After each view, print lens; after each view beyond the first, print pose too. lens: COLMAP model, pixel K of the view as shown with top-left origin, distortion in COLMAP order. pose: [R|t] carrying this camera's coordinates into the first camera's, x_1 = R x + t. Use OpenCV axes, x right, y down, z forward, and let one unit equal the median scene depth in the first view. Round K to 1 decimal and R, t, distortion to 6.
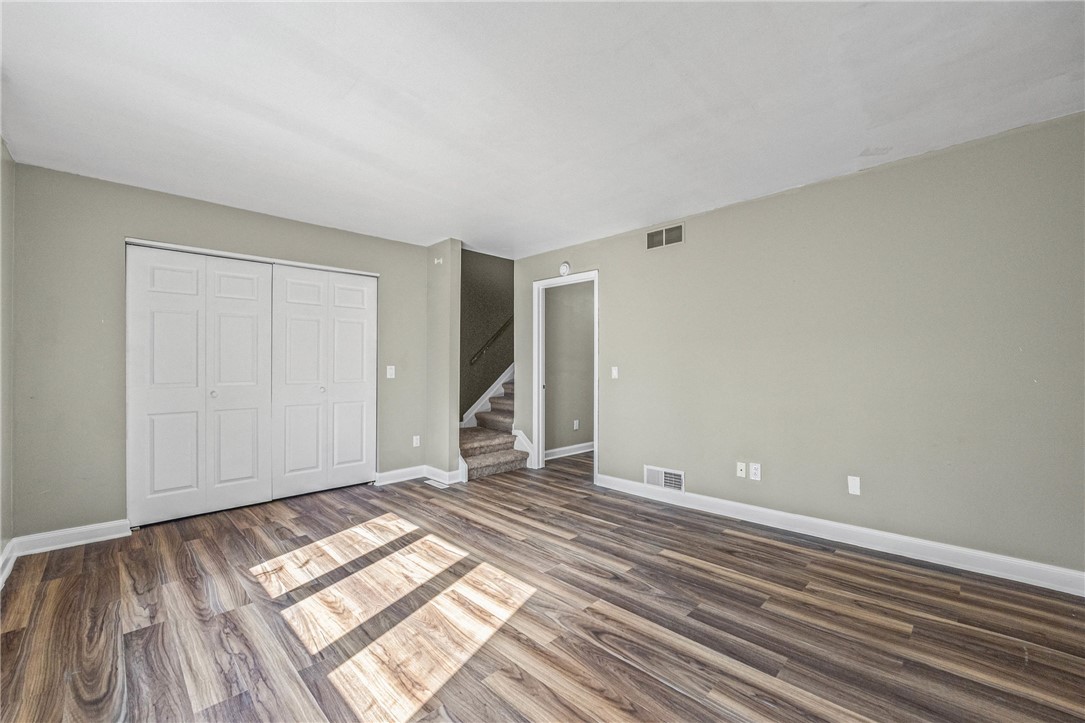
lens RADIAL K [[437.6, 0, 545.7], [0, 437.6, 368.1], [0, 0, 1]] dist [-0.013880, 0.000036]
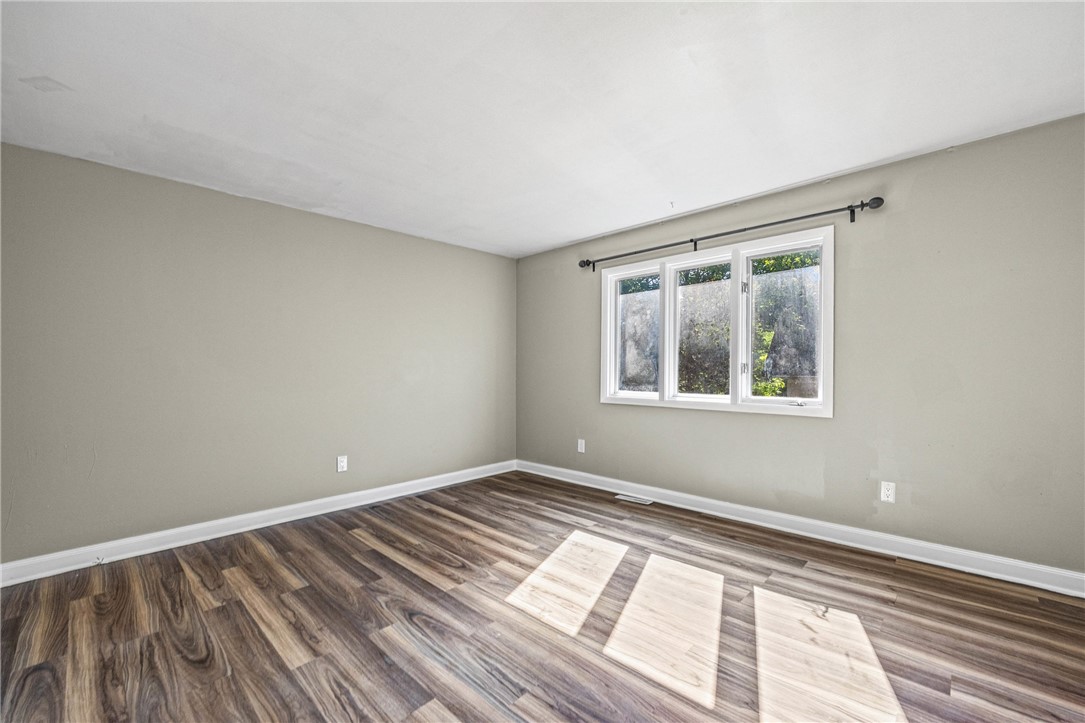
lens RADIAL K [[437.6, 0, 545.7], [0, 437.6, 368.1], [0, 0, 1]] dist [-0.013880, 0.000036]
pose [[-0.999394, 0.013222, -0.032187, -0.089138], [0.013252, 0.999912, -0.000714, -0.008398], [0.032175, -0.001140, -0.999482, 1.992119]]
